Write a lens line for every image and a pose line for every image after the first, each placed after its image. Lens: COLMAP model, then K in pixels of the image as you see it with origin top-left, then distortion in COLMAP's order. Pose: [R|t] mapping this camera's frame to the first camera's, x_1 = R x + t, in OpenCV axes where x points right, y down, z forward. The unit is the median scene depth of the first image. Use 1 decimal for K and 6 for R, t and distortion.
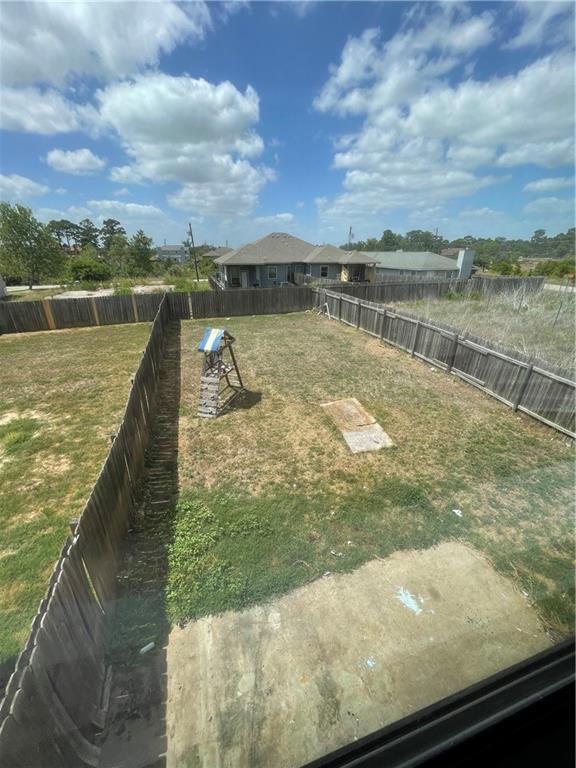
lens RADIAL K [[312.1, 0, 290.6], [0, 312.1, 386.6], [0, 0, 1]] dist [0.007600, 0.000593]
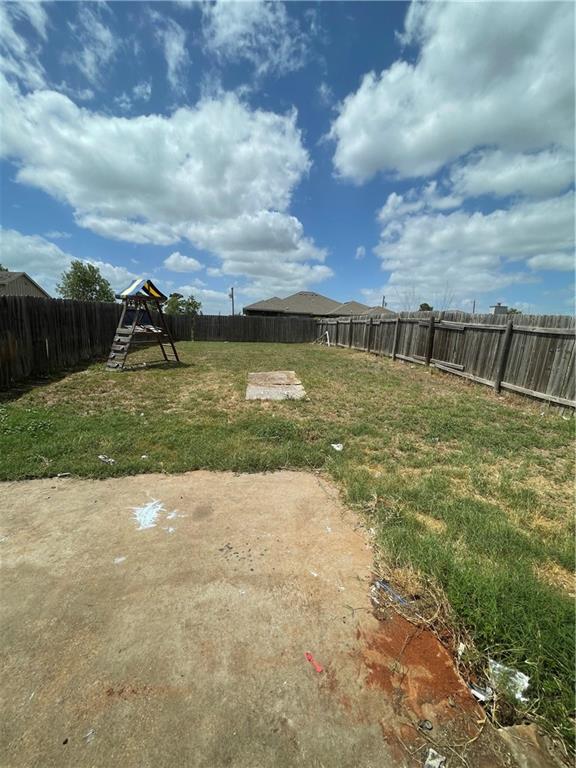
lens RADIAL K [[312.1, 0, 290.2], [0, 312.1, 387.6], [0, 0, 1]] dist [0.007600, 0.000593]
pose [[0.987358, 0.063527, -0.145216, 0.846879], [-0.096043, 0.968610, -0.229283, 0.709742], [0.126092, 0.240331, 0.962466, 0.569977]]
